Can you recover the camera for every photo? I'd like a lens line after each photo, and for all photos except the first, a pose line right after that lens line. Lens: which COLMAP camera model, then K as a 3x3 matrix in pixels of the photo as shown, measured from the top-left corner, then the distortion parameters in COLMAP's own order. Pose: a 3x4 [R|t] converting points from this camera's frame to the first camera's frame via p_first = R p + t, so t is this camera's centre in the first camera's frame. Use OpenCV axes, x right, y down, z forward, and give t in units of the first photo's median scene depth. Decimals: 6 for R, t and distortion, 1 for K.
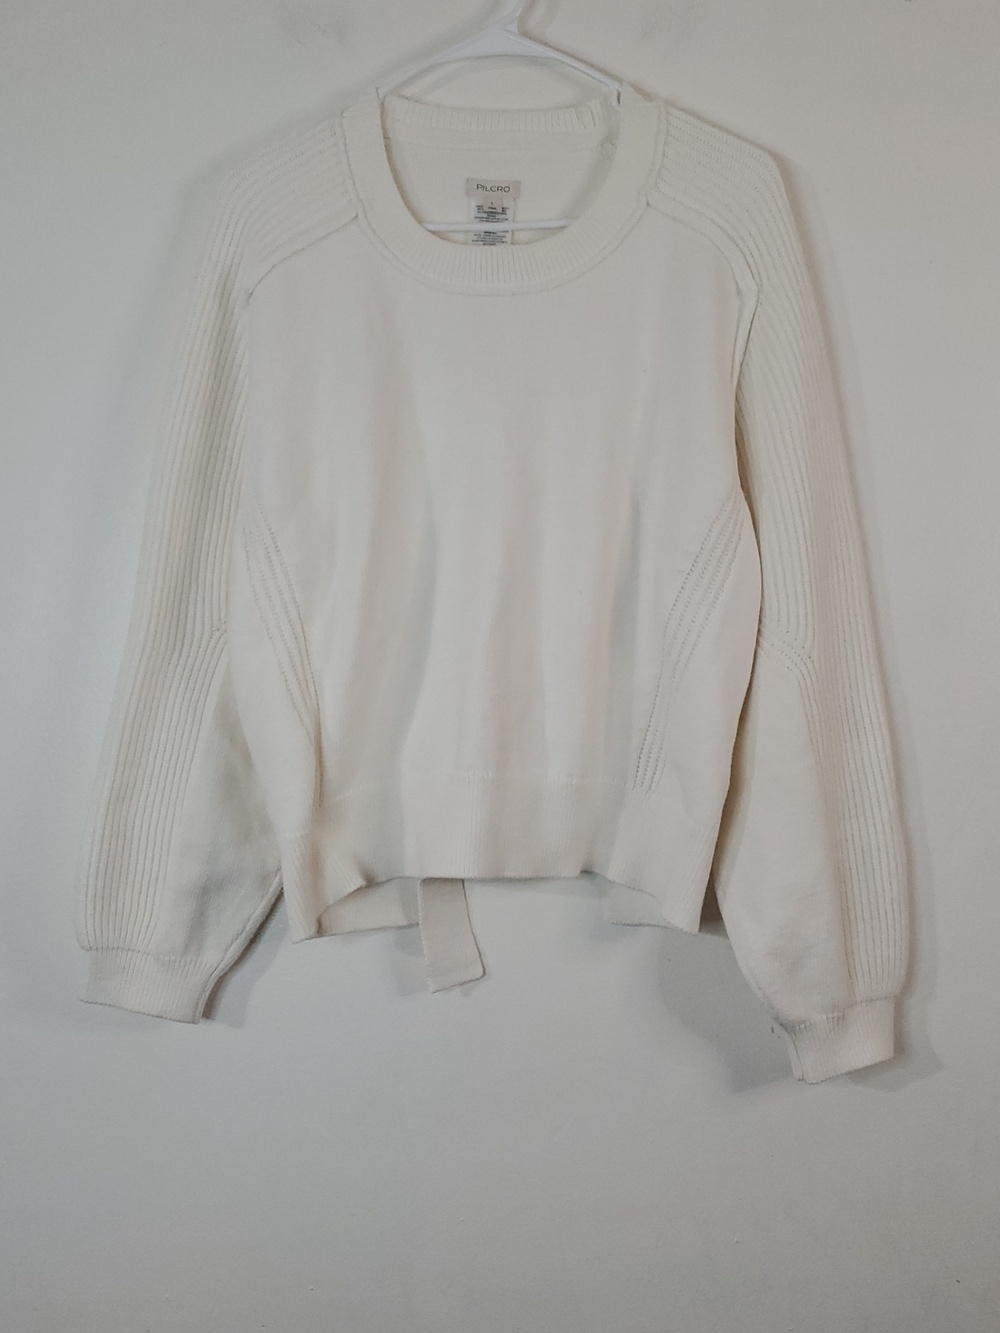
lens RADIAL K [[1332.5, 0, 500.0], [0, 1332.5, 666.5], [0, 0, 1]] dist [0.183951, -0.436243]
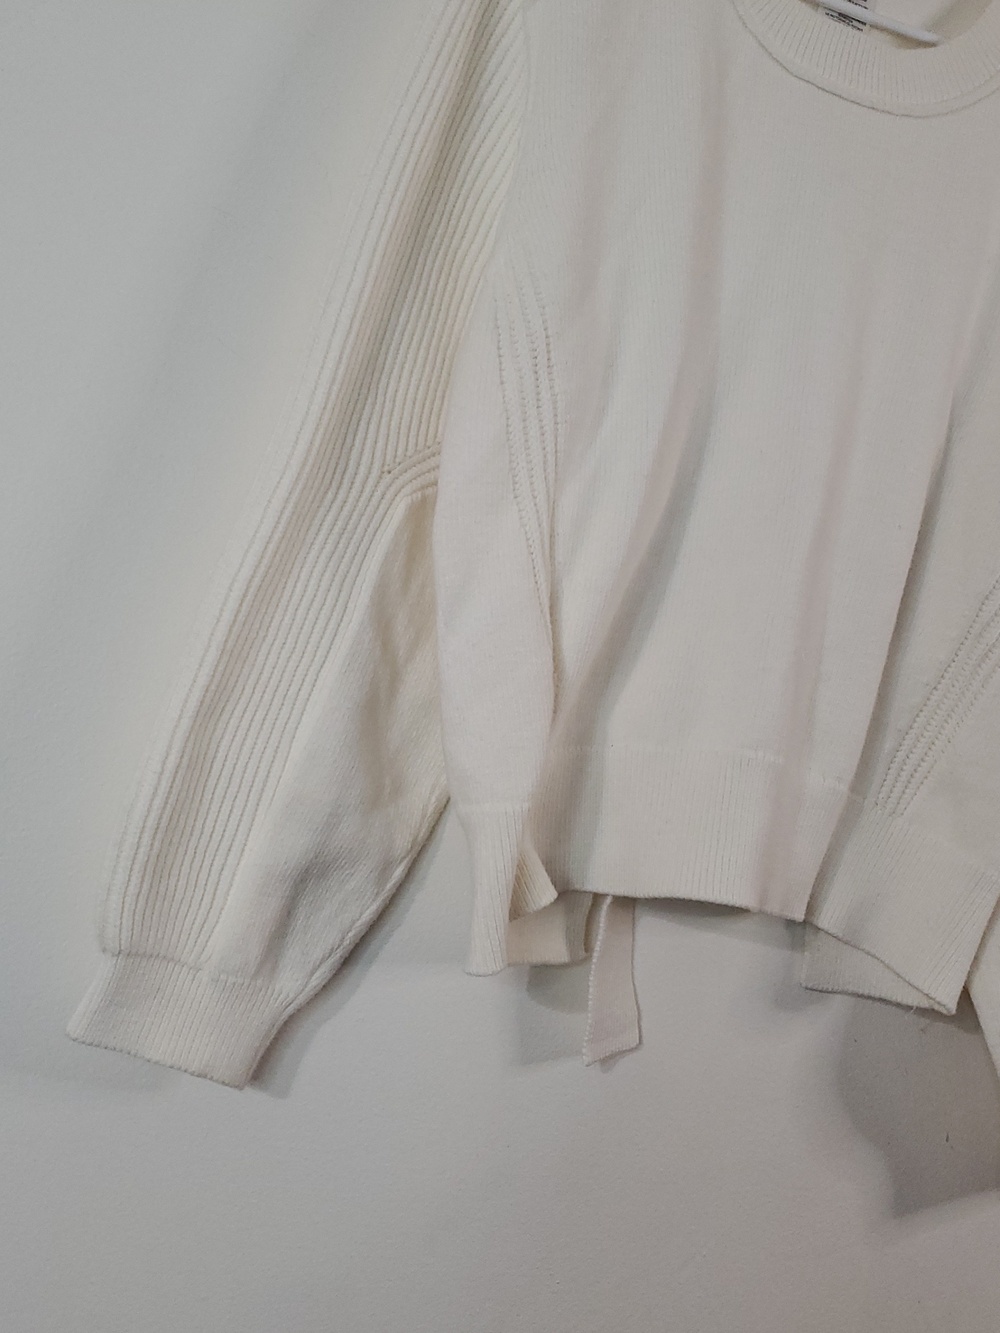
lens RADIAL K [[1332.5, 0, 500.0], [0, 1332.5, 666.5], [0, 0, 1]] dist [0.183951, -0.436243]
pose [[0.919339, 0.171474, 0.354136, -0.371377], [-0.164025, 0.985127, -0.051193, 0.087559], [-0.357647, -0.011023, 0.933792, 0.388145]]
